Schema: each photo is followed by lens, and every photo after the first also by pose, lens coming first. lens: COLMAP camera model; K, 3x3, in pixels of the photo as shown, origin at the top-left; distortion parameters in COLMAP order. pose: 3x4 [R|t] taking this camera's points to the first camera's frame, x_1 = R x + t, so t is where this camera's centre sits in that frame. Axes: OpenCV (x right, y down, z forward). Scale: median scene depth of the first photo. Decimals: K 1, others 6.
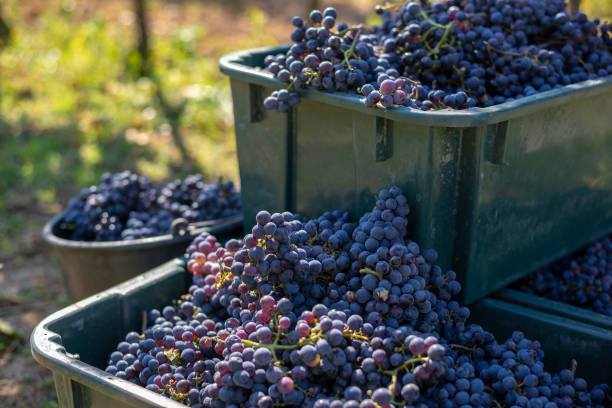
lens RADIAL K [[896.8, 0, 306.4], [0, 896.8, 204.1], [0, 0, 1]] dist [-0.105928, 0.000000]
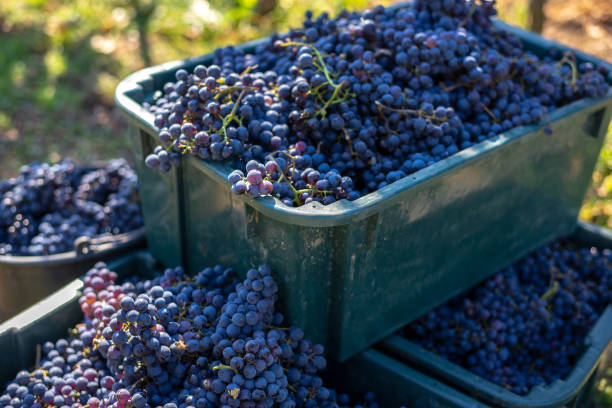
lens RADIAL K [[899.3, 0, 305.5], [0, 899.3, 203.8], [0, 0, 1]] dist [-0.115128, 0.000000]
pose [[0.998765, 0.042320, -0.026034, 0.151431], [-0.035860, 0.976641, 0.211863, -0.272944], [0.034392, -0.210667, 0.976953, 0.027525]]
